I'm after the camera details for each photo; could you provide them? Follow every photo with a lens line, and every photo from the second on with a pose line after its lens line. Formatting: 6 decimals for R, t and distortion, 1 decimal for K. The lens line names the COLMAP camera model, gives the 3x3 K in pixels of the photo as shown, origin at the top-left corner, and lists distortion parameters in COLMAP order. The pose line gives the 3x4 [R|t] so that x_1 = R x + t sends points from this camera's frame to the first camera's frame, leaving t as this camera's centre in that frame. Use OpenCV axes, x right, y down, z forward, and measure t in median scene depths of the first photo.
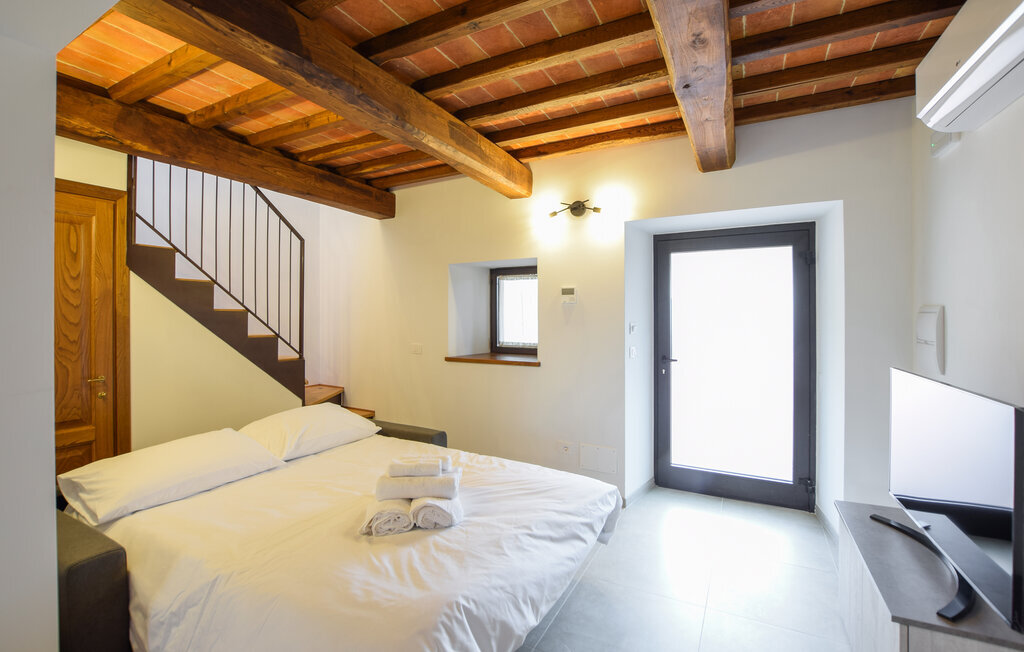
lens RADIAL K [[460.8, 0, 511.4], [0, 460.8, 312.1], [0, 0, 1]] dist [-0.022855, 0.001513]
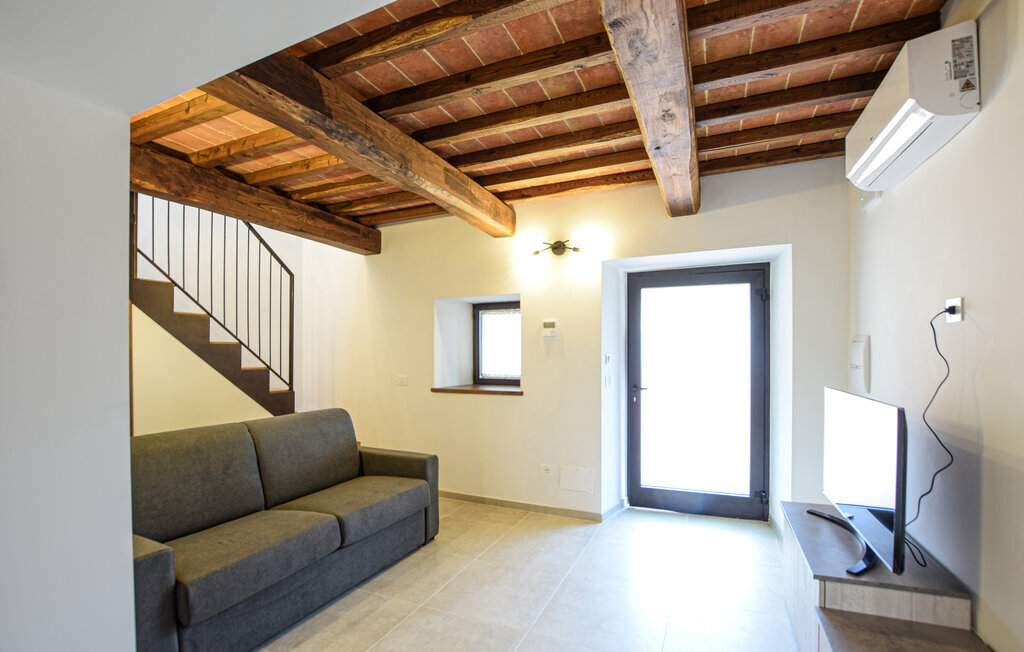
lens RADIAL K [[473.8, 0, 512.2], [0, 473.8, 357.5], [0, 0, 1]] dist [-0.014436, -0.000103]
pose [[0.997742, -0.004384, 0.067020, -0.052124], [0.003115, 0.999814, 0.019031, 0.013842], [-0.067091, -0.018779, 0.997570, -0.139229]]
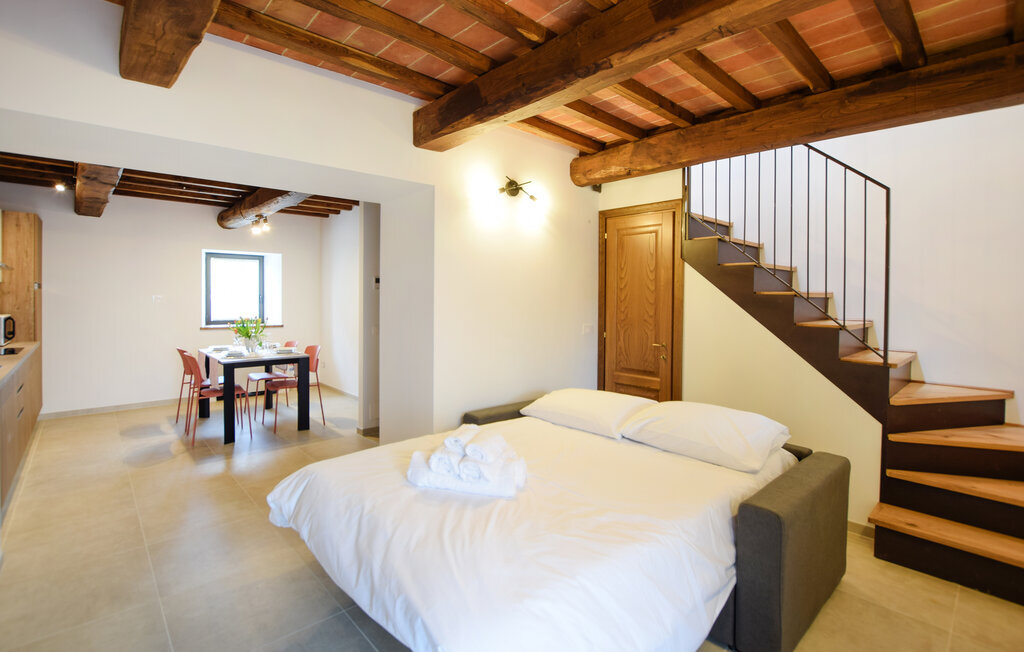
lens RADIAL K [[474.4, 0, 502.7], [0, 474.4, 303.5], [0, 0, 1]] dist [-0.029249, 0.000152]
pose [[-0.351255, 0.013669, -0.936180, 0.569026], [-0.002146, 0.999879, 0.015405, 0.003572], [0.936277, 0.007420, -0.351183, 1.048227]]
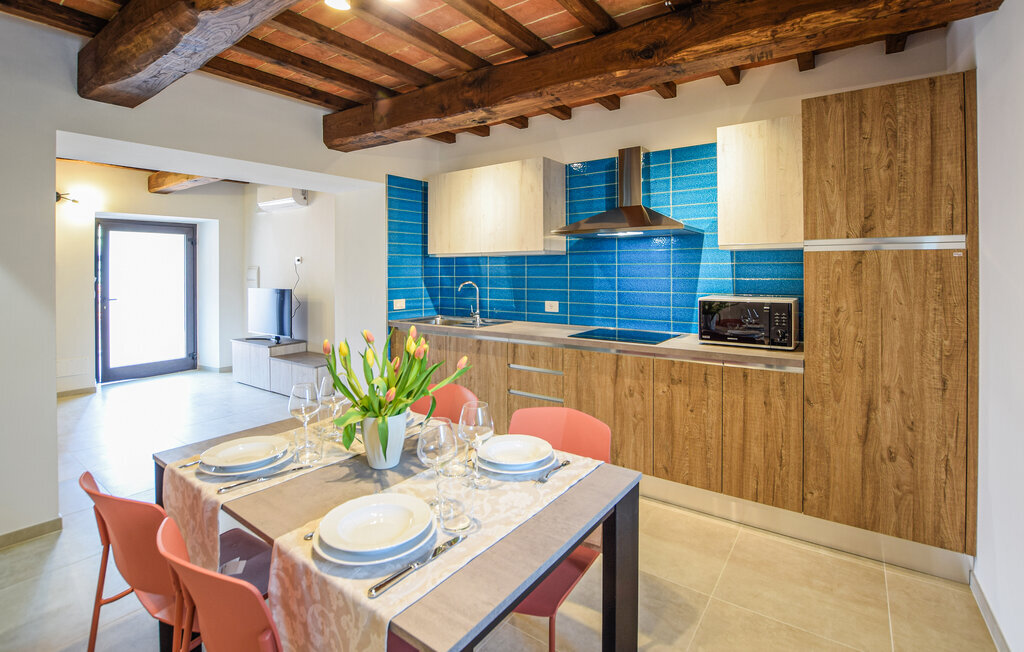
lens RADIAL K [[473.5, 0, 508.4], [0, 473.5, 269.6], [0, 0, 1]] dist [-0.032281, -0.000100]
pose [[0.157747, -0.002257, 0.987477, -1.417356], [0.003216, 0.999993, 0.001771, 0.006471], [-0.987474, 0.002896, 0.157753, -0.842295]]
